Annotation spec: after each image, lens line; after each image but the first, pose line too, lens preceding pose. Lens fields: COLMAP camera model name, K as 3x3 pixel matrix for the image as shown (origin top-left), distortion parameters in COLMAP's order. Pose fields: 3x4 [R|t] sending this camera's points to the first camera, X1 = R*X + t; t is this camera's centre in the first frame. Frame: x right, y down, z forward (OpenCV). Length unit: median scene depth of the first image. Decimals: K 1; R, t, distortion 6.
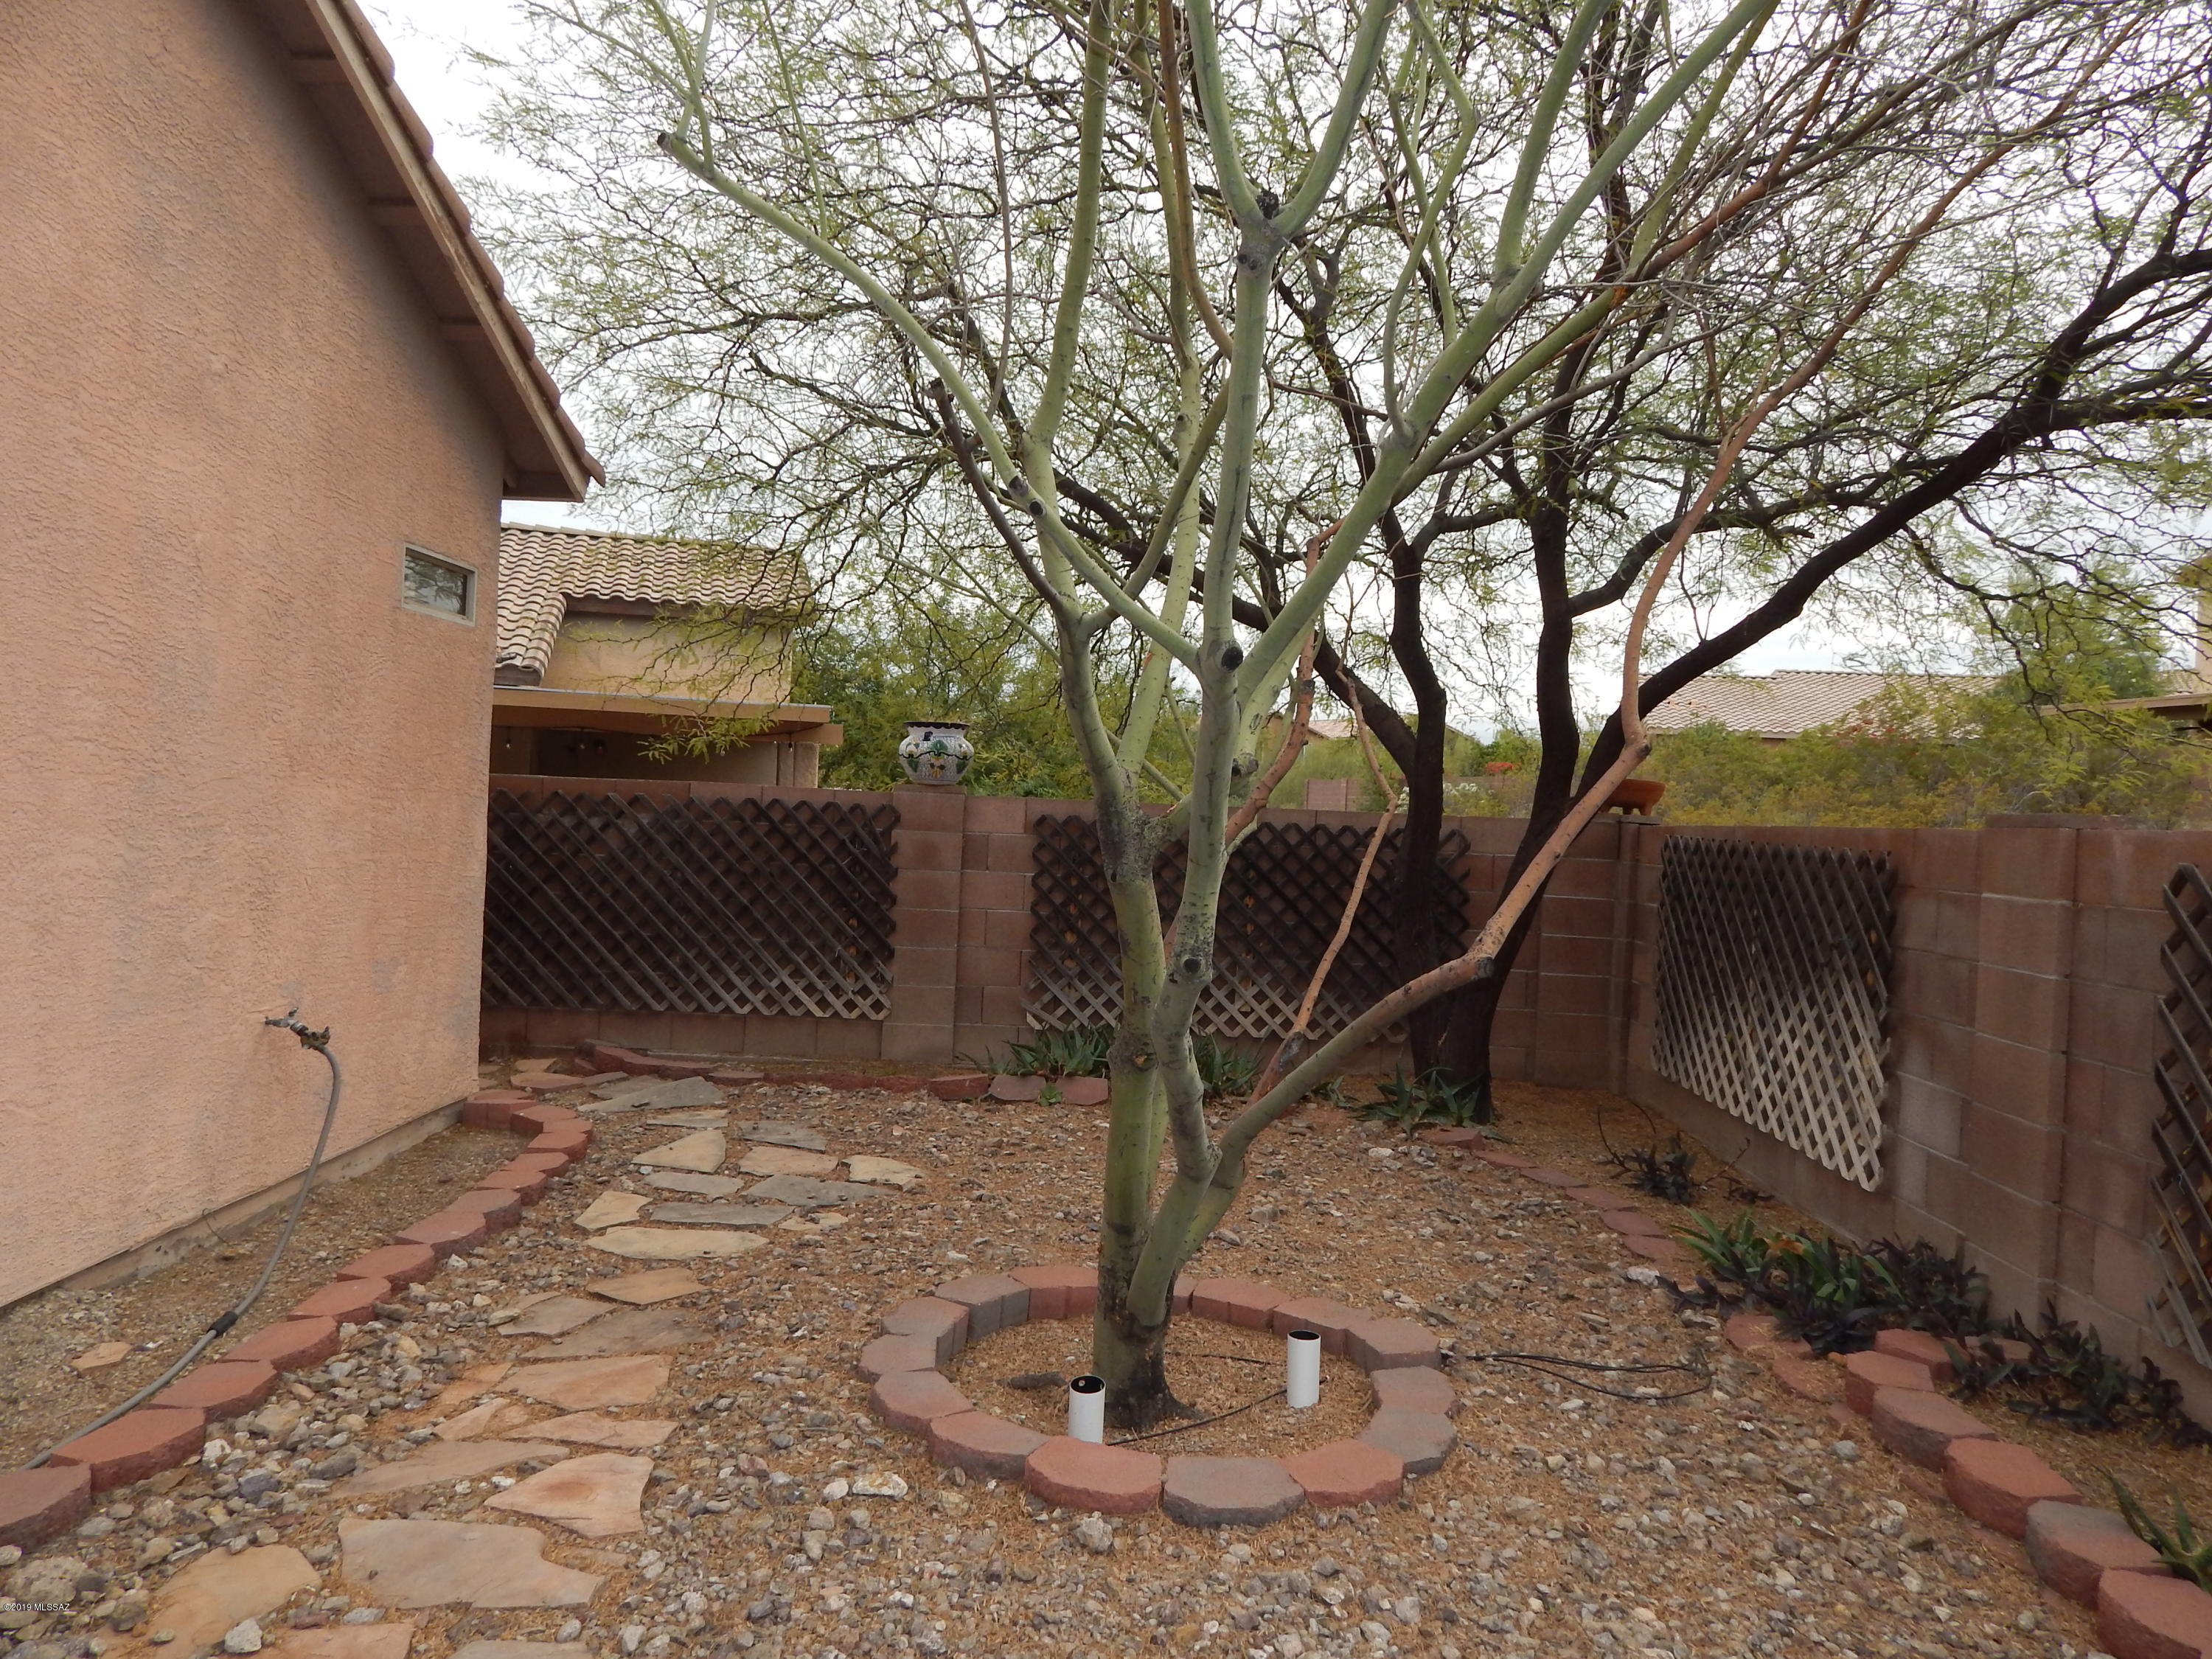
lens RADIAL K [[1469.7, 0, 1115.9], [0, 1469.7, 818.4], [0, 0, 1]] dist [0.034295, -0.026216]
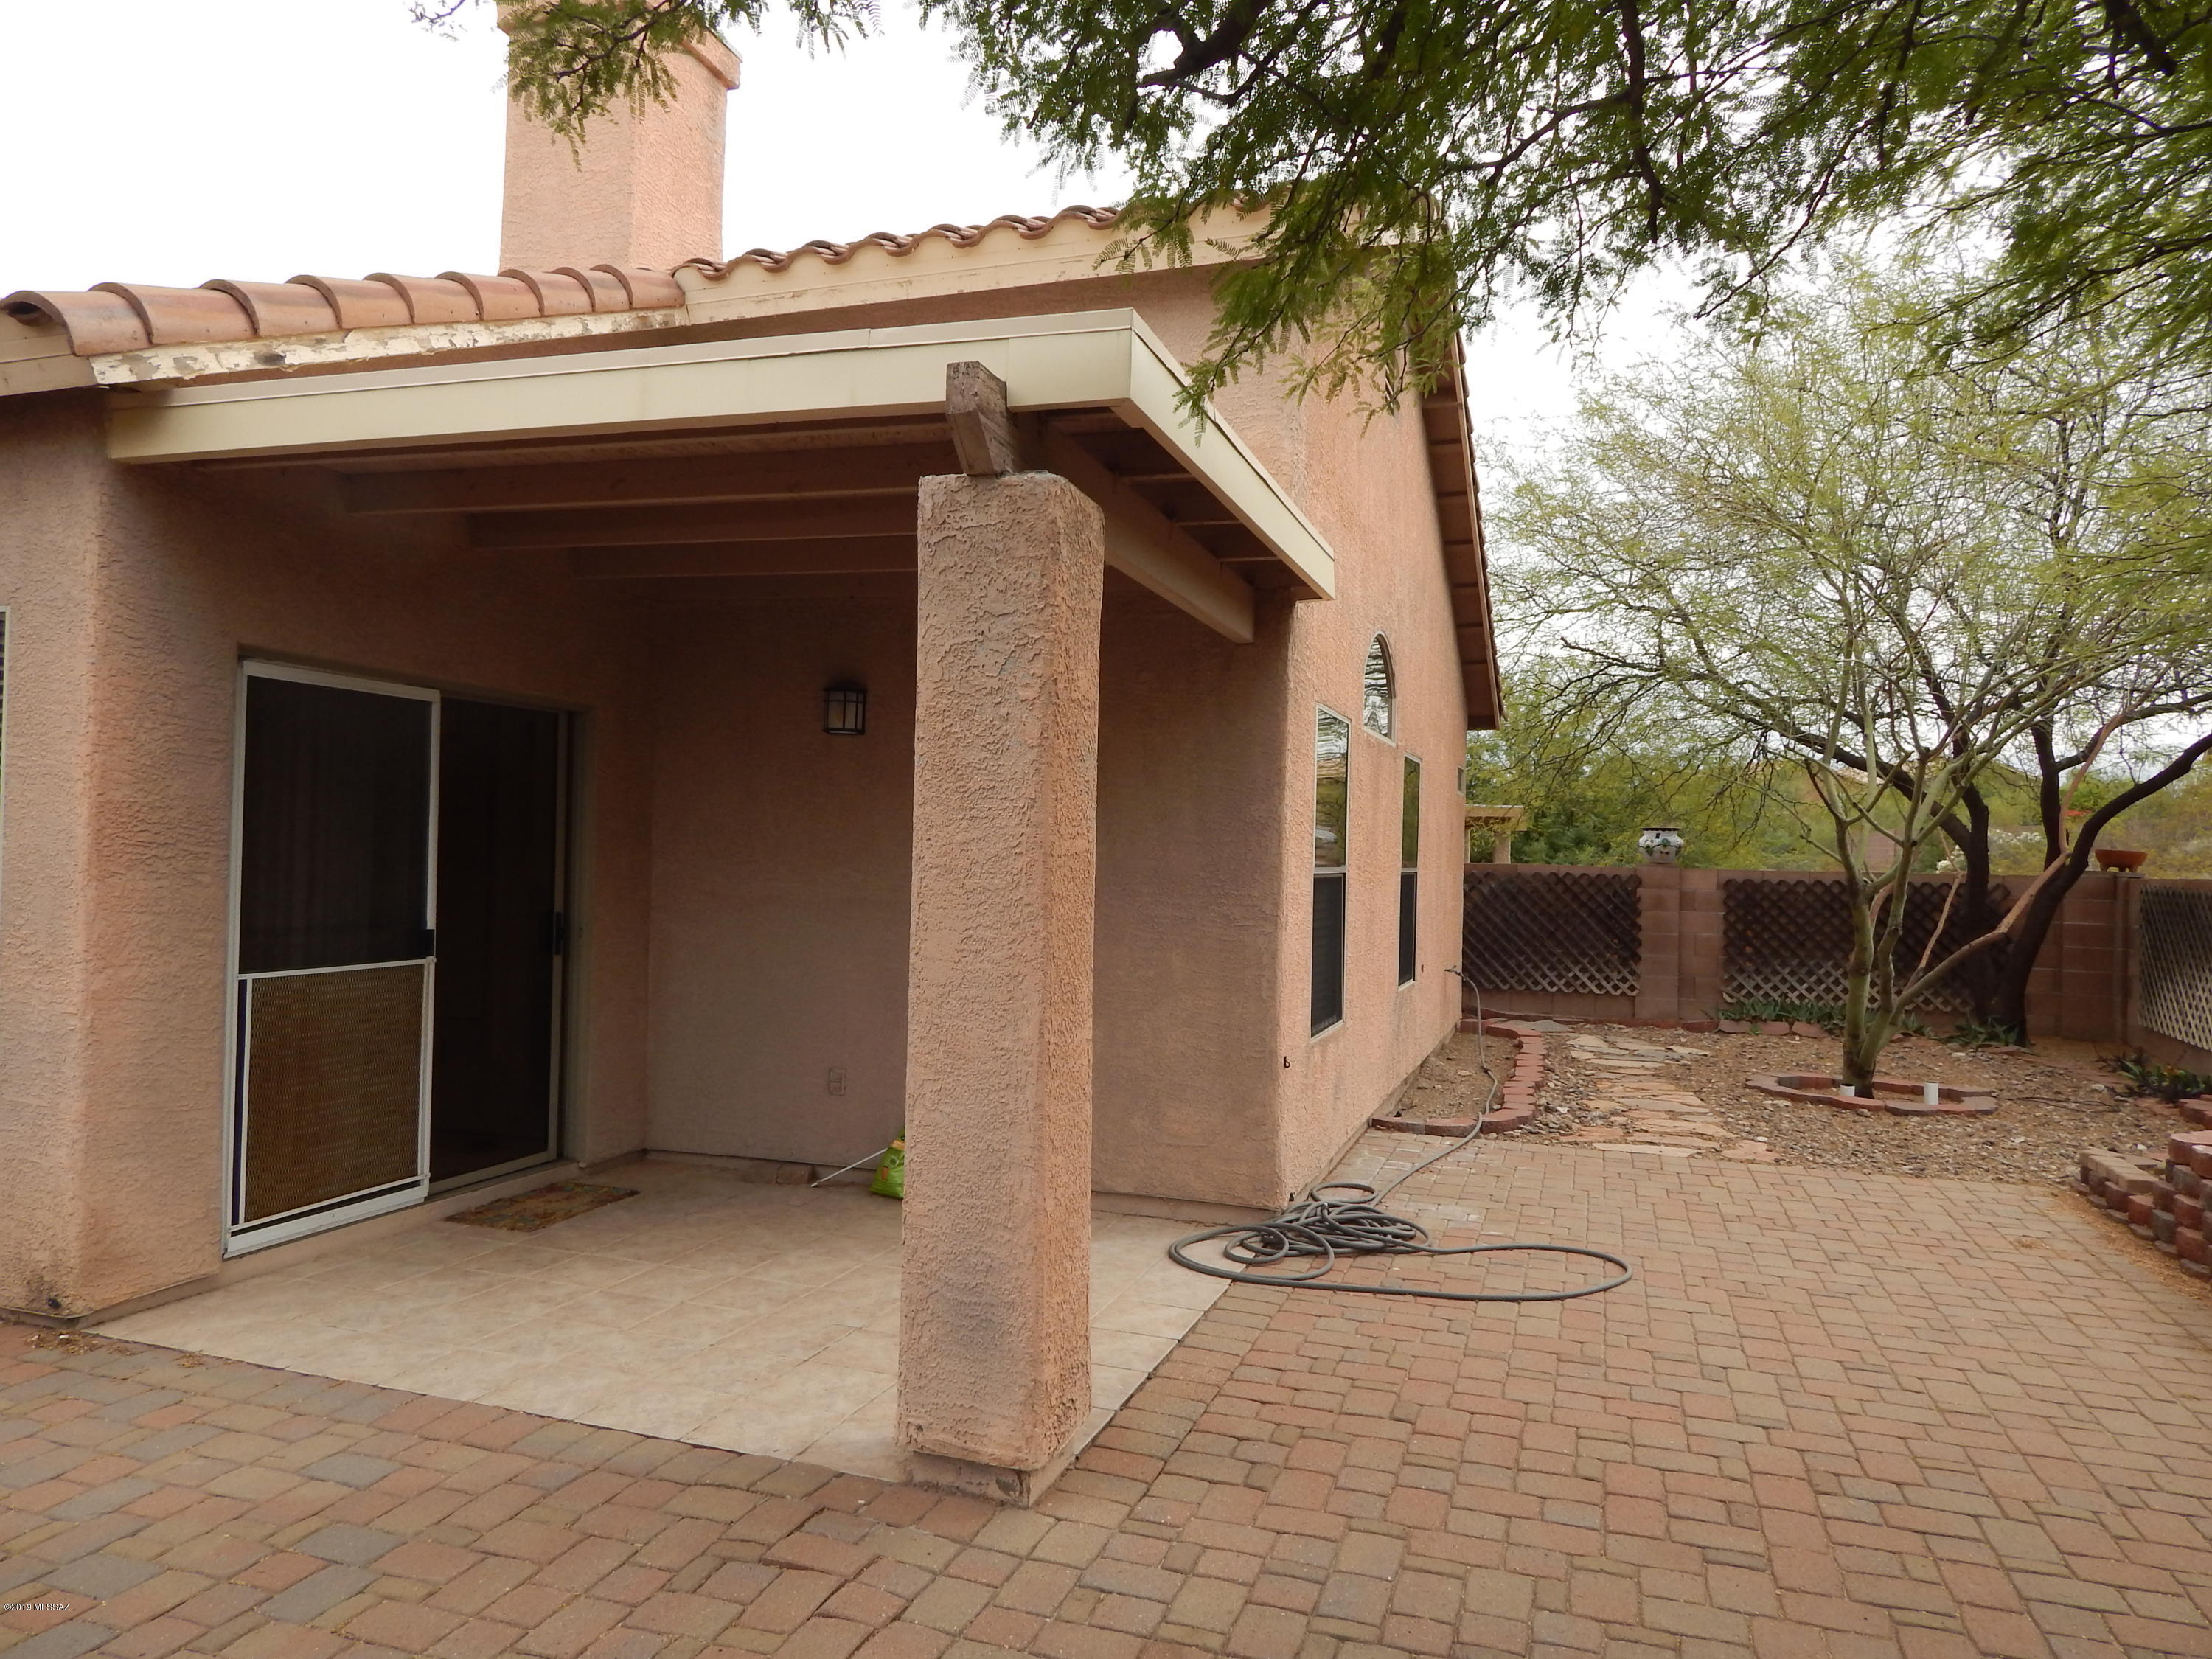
lens RADIAL K [[1469.7, 0, 1115.9], [0, 1469.7, 818.4], [0, 0, 1]] dist [0.034295, -0.026216]
pose [[0.947446, -0.030338, -0.318473, -0.178833], [0.016053, 0.998748, -0.047383, -0.002891], [0.319512, 0.039780, 0.946747, -0.901710]]
